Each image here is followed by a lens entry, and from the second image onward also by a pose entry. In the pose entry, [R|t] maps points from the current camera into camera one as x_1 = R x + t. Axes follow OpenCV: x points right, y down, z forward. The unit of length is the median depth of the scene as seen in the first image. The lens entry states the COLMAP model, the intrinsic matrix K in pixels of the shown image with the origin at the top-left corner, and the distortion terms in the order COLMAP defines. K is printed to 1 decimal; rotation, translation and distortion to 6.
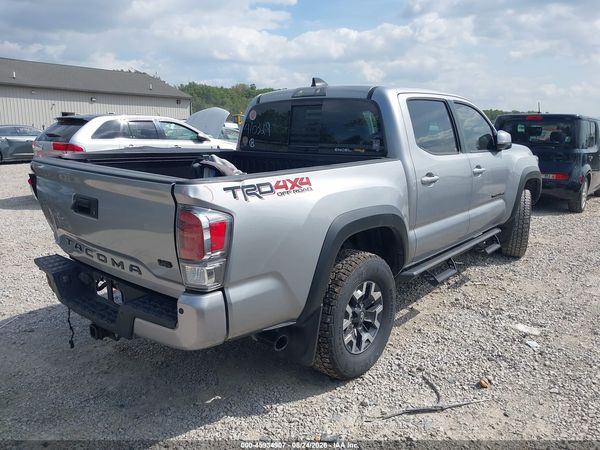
lens RADIAL K [[482.9, 0, 296.0], [0, 482.9, 229.2], [0, 0, 1]] dist [0.013377, -0.019011]
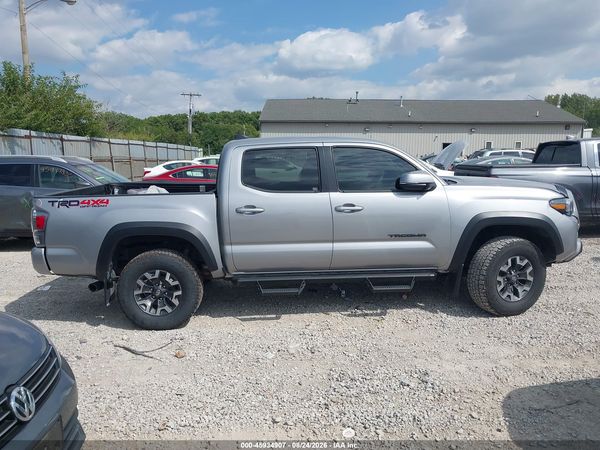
lens RADIAL K [[482.9, 0, 304.8], [0, 482.9, 229.3], [0, 0, 1]] dist [0.013377, -0.019011]
pose [[0.669105, 0.102056, -0.736127, 1.554085], [-0.140690, 0.990009, 0.009374, -0.099099], [0.729729, 0.097294, 0.676779, 0.275700]]
